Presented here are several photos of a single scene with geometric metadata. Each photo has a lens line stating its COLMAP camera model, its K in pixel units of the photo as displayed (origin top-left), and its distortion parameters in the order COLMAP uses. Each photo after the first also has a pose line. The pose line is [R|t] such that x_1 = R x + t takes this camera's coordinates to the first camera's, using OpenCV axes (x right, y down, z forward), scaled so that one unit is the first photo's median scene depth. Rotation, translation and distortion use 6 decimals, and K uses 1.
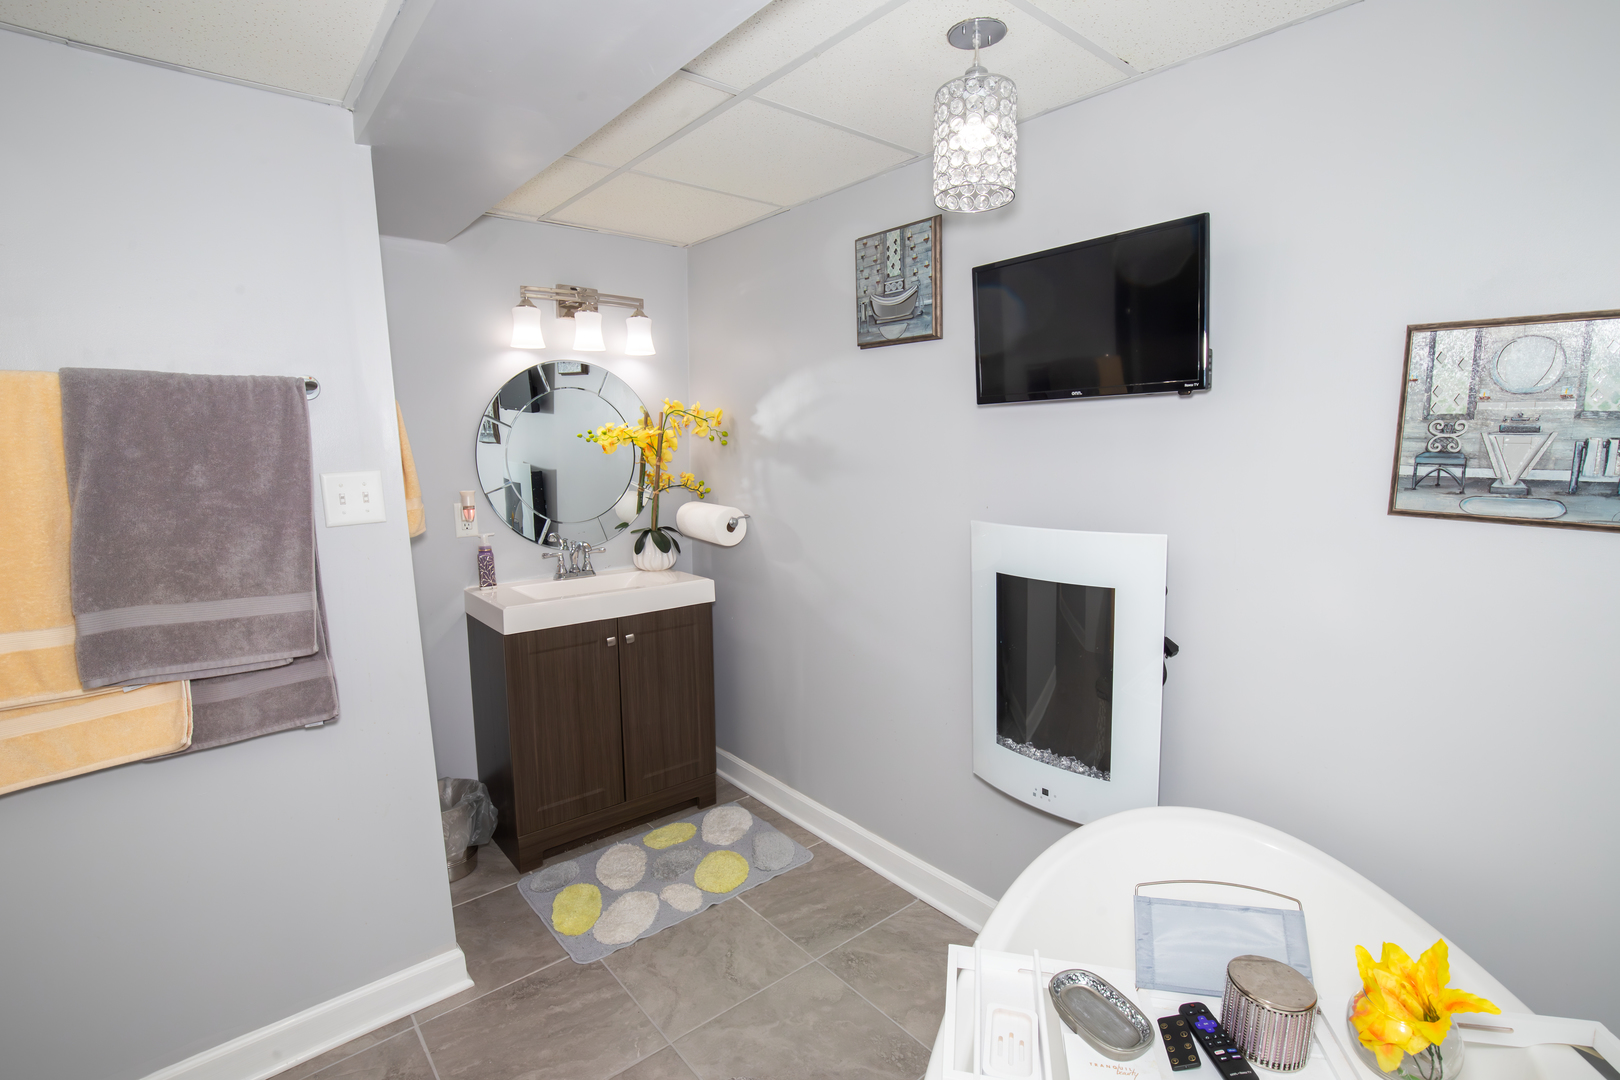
lens RADIAL K [[749.1, 0, 810.0], [0, 749.1, 540.0], [0, 0, 1]] dist [-0.040231, 0.000200]
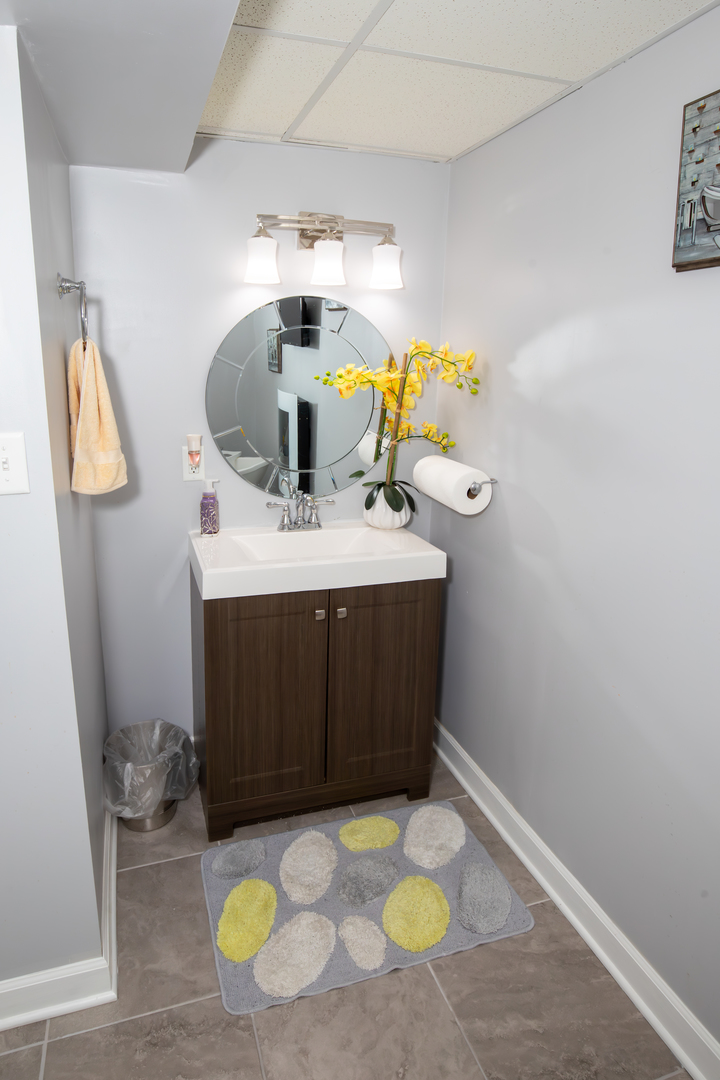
lens RADIAL K [[577.8, 0, 331.2], [0, 577.8, 463.8], [0, 0, 1]] dist [-0.022303, 0.002451]
pose [[0.918802, 0.088786, -0.384603, -0.004677], [-0.070528, 0.995621, 0.061352, -0.082264], [0.388366, -0.029245, 0.921041, 0.355051]]
